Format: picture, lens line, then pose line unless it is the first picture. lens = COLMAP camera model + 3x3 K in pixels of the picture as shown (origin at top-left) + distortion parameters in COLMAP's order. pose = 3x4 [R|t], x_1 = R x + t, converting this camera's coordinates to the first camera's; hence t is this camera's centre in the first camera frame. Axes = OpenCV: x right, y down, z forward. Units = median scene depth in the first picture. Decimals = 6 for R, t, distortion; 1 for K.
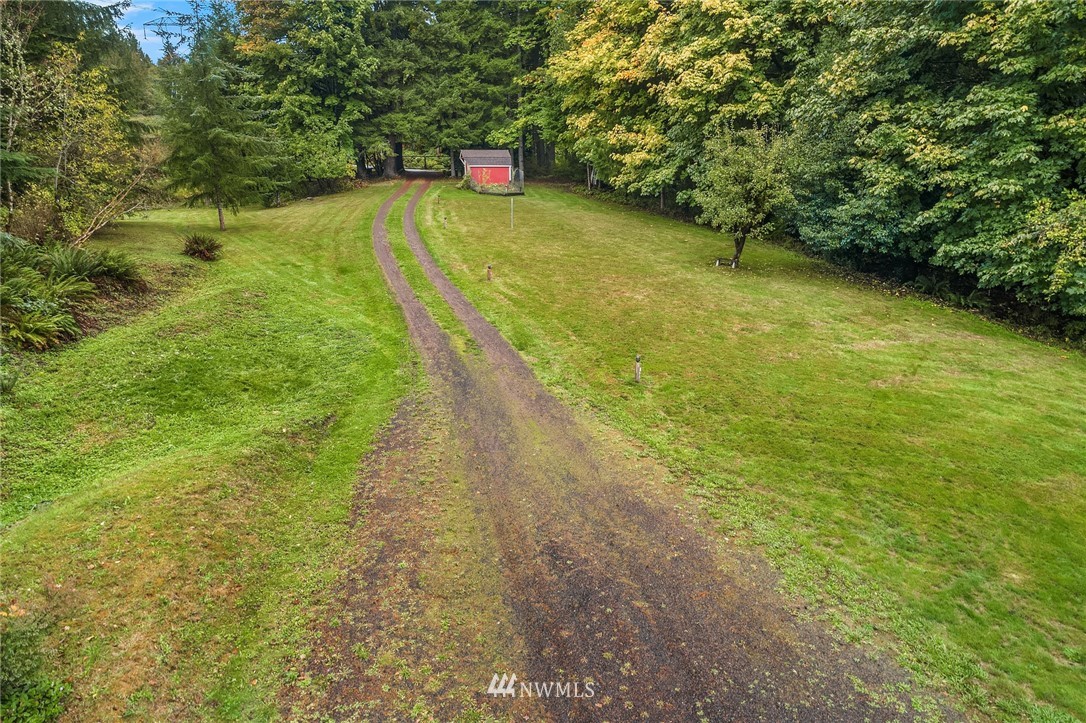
lens RADIAL K [[734.5, 0, 541.1], [0, 734.5, 363.6], [0, 0, 1]] dist [-0.005817, 0.004464]
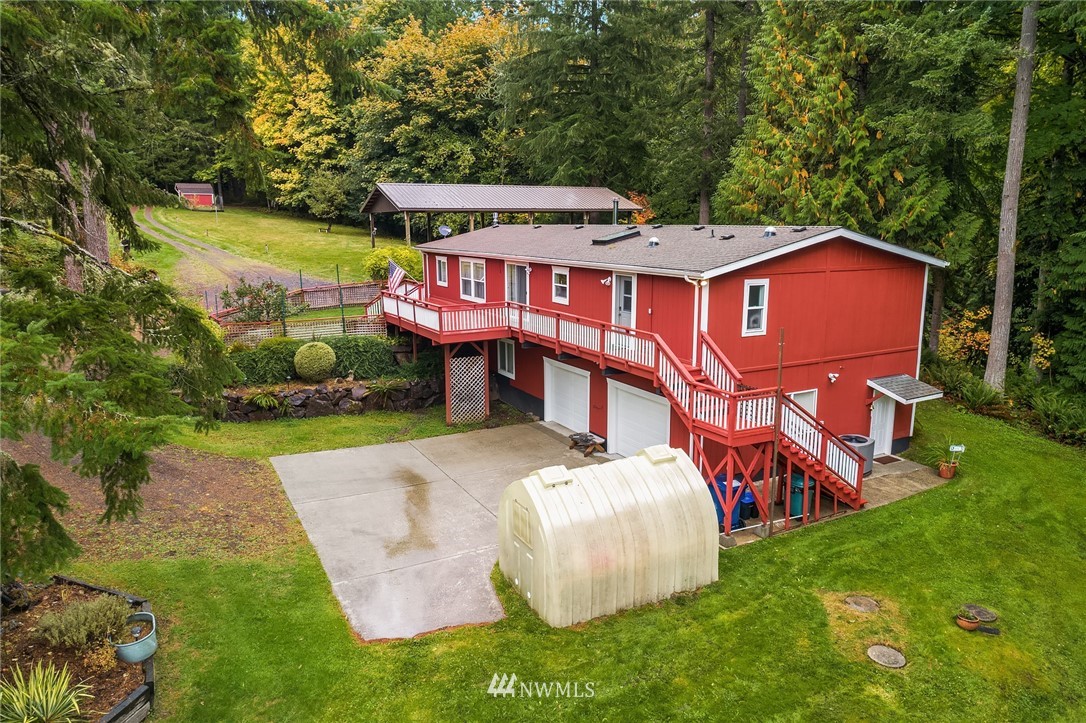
lens RADIAL K [[734.5, 0, 544.2], [0, 734.5, 364.3], [0, 0, 1]] dist [-0.005817, 0.004464]
pose [[0.928815, -0.074293, 0.363019, 0.020241], [0.095220, 0.994649, -0.040072, 0.229999], [-0.358100, 0.071786, 0.930920, -0.702516]]
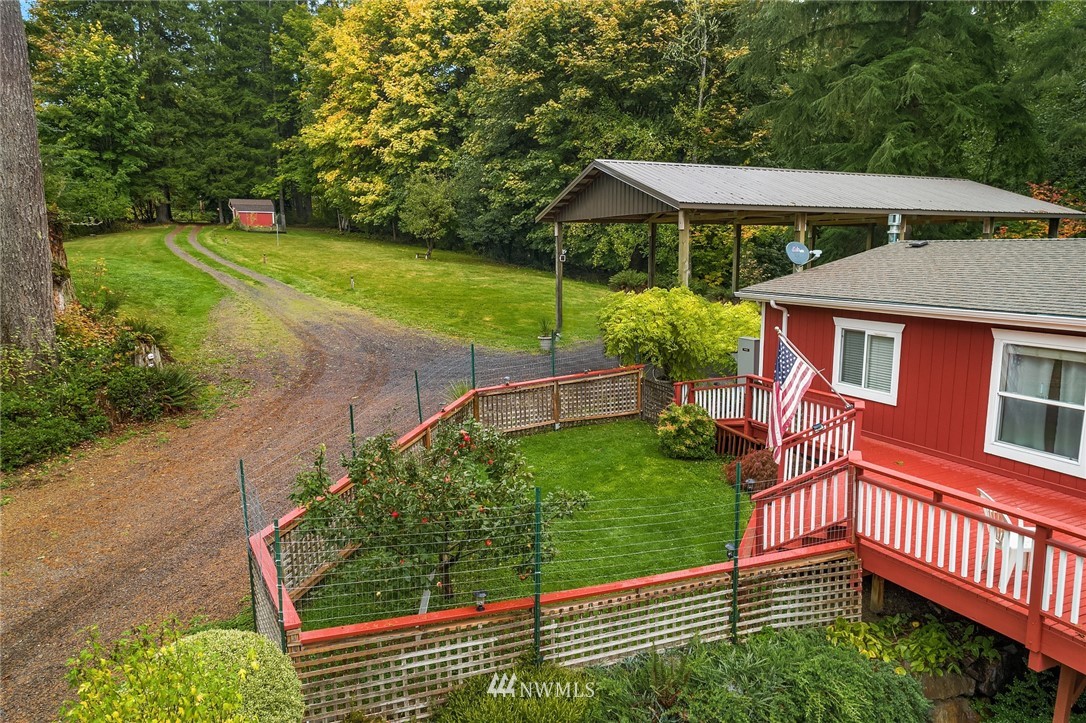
lens RADIAL K [[734.5, 0, 544.3], [0, 734.5, 362.2], [0, 0, 1]] dist [-0.005817, 0.004464]
pose [[0.951414, -0.049682, 0.303879, 0.004818], [0.079034, 0.993236, -0.085060, 0.137063], [-0.297597, 0.104944, 0.948906, -0.313616]]
